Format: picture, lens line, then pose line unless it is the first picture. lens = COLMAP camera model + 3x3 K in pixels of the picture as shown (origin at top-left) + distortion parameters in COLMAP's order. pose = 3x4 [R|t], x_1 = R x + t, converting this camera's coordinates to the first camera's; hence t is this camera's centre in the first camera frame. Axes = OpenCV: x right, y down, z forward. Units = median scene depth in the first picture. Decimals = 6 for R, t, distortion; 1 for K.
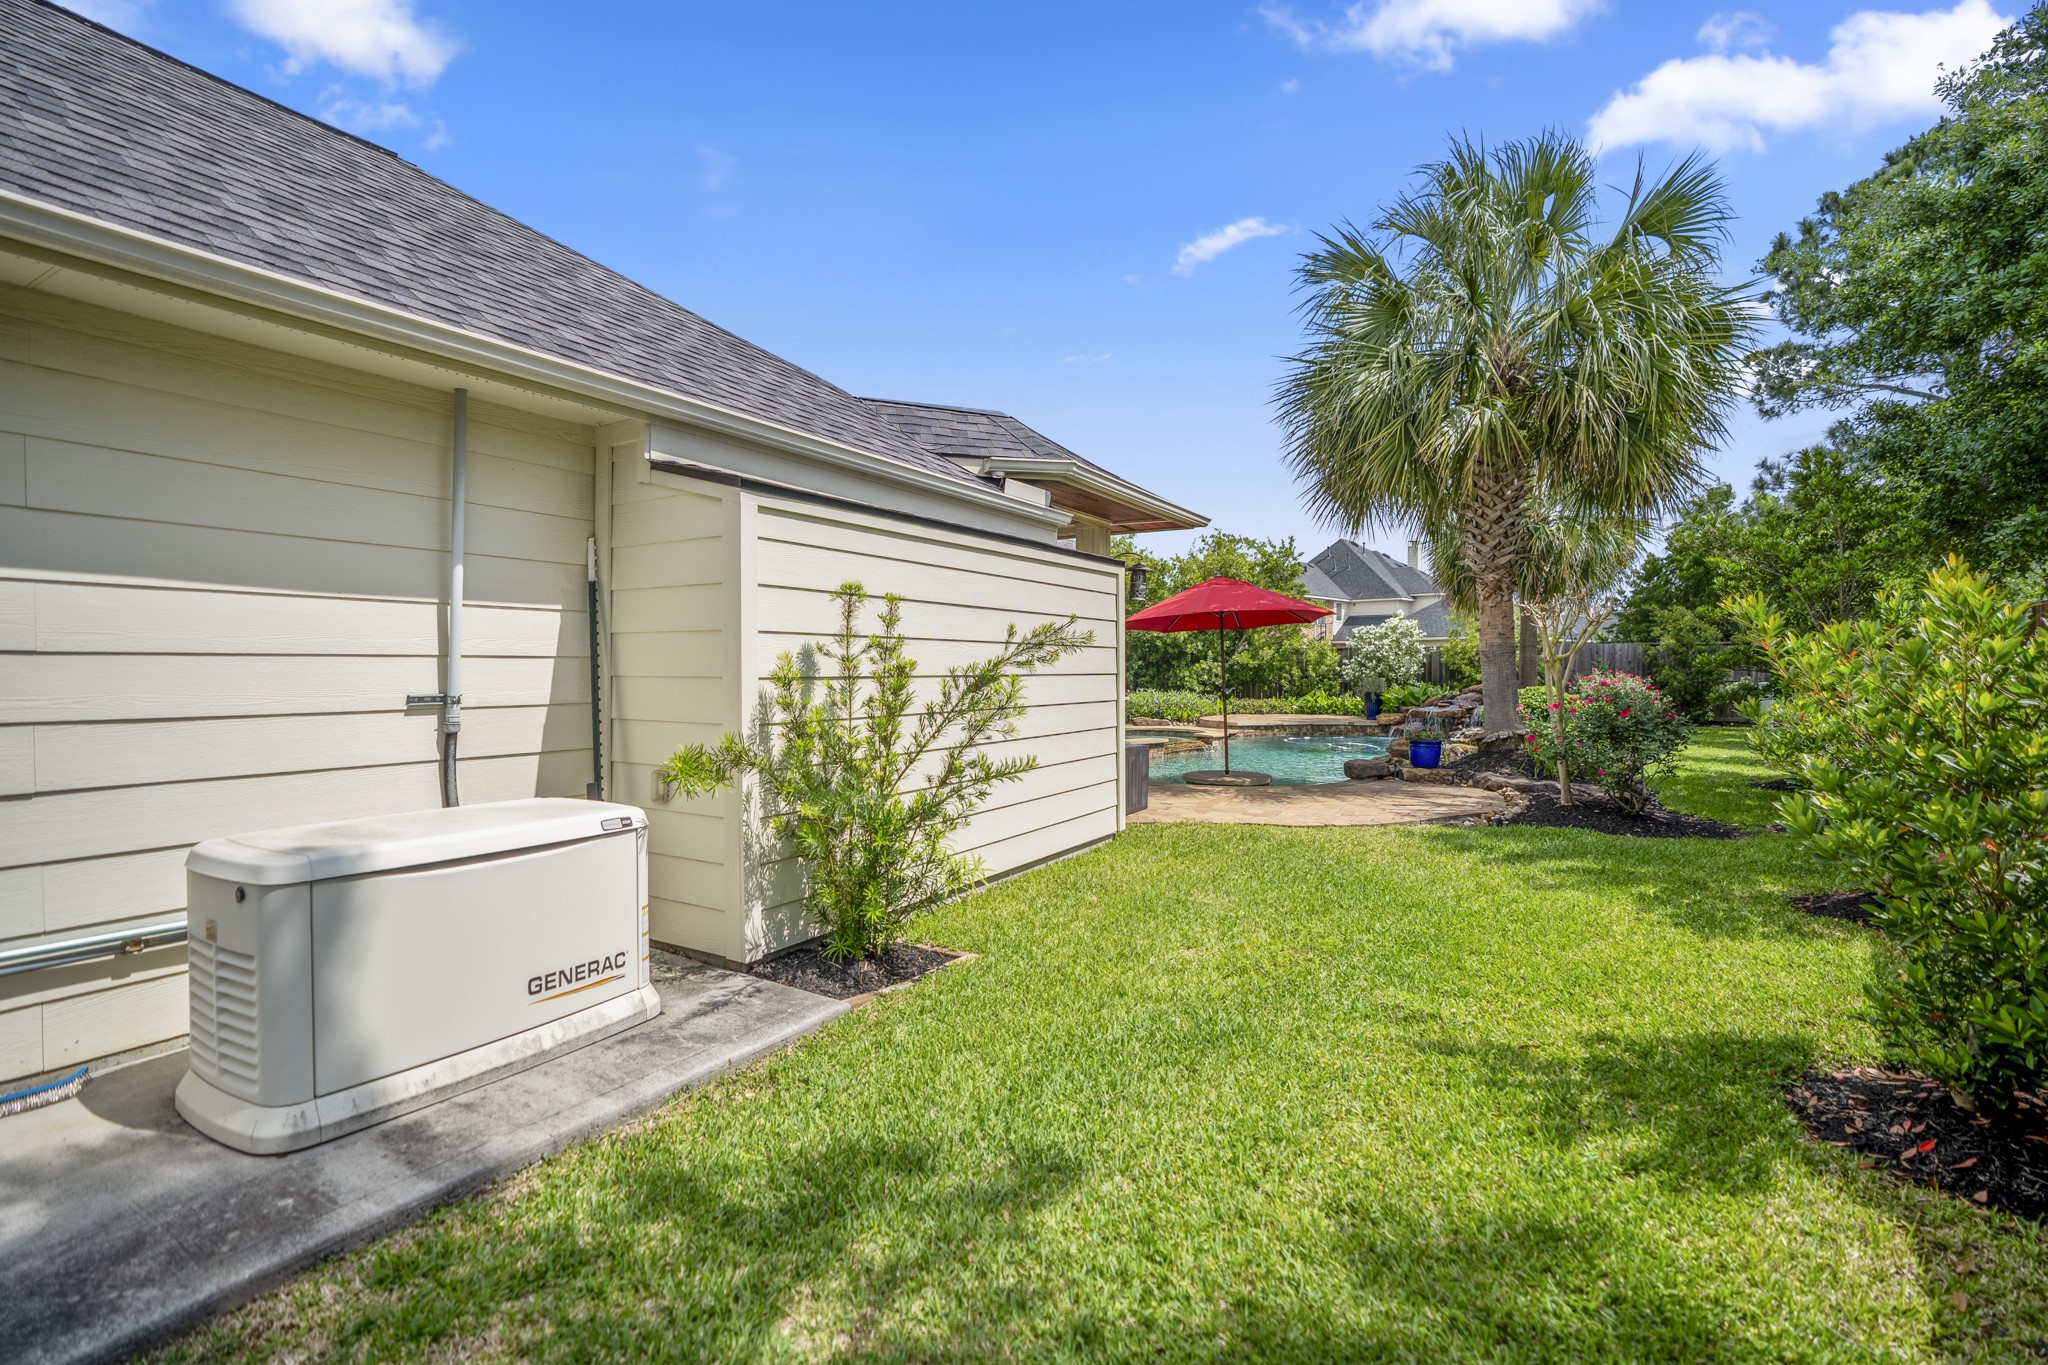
lens RADIAL K [[970.4, 0, 1019.7], [0, 970.4, 686.5], [0, 0, 1]] dist [-0.070491, 0.030153]
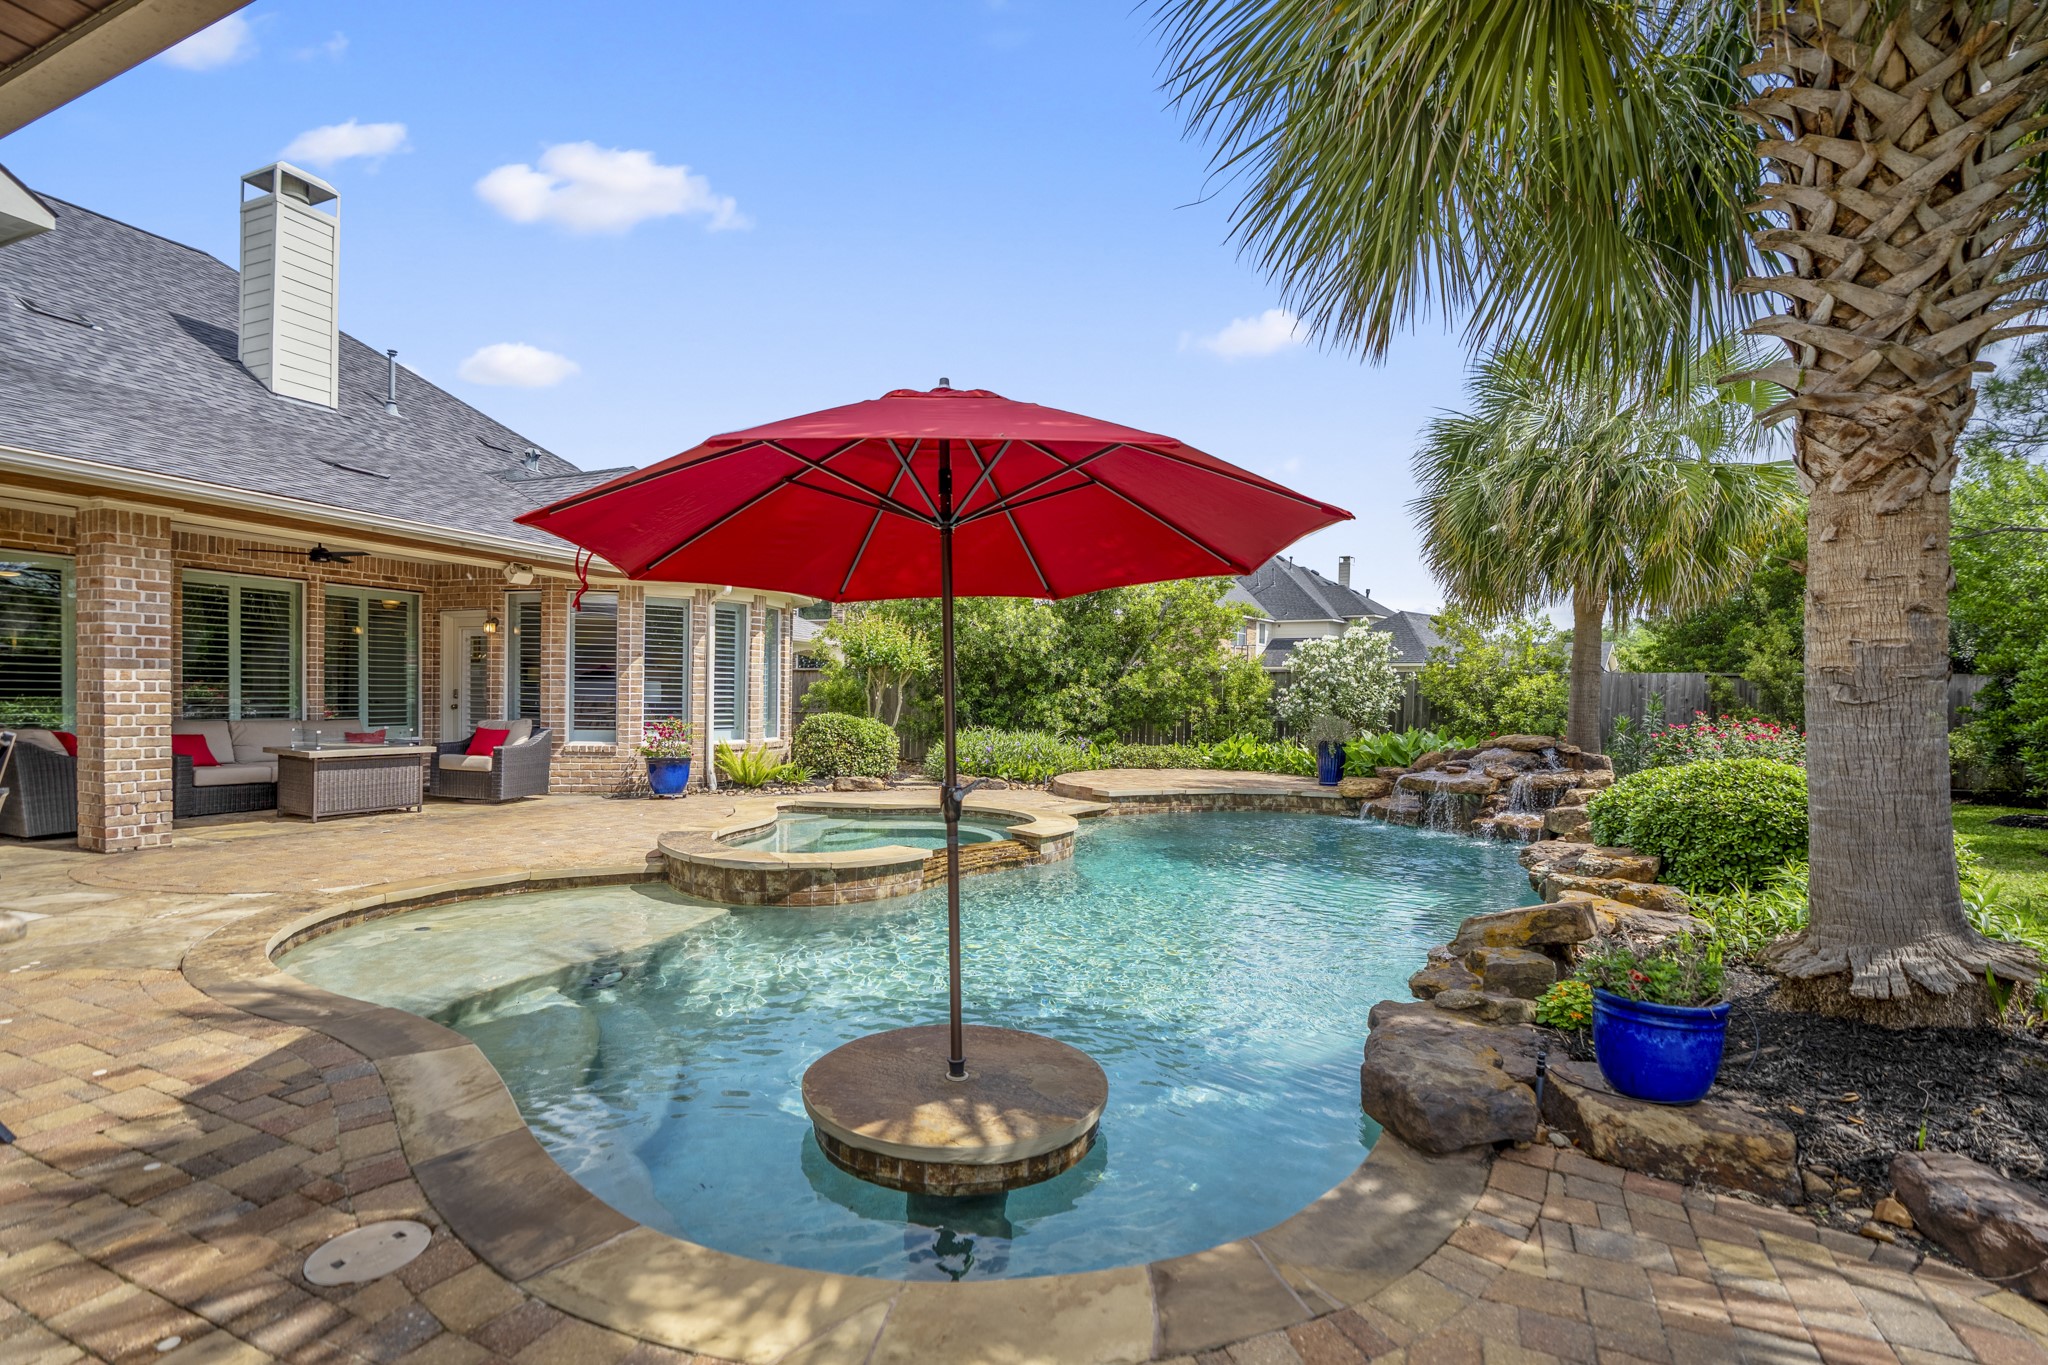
lens RADIAL K [[970.4, 0, 1019.7], [0, 970.4, 686.5], [0, 0, 1]] dist [-0.070491, 0.030153]
pose [[0.996488, 0.022906, 0.080548, 0.103789], [-0.021142, 0.999519, -0.022685, -0.010174], [-0.081029, 0.020902, 0.996493, 0.354105]]
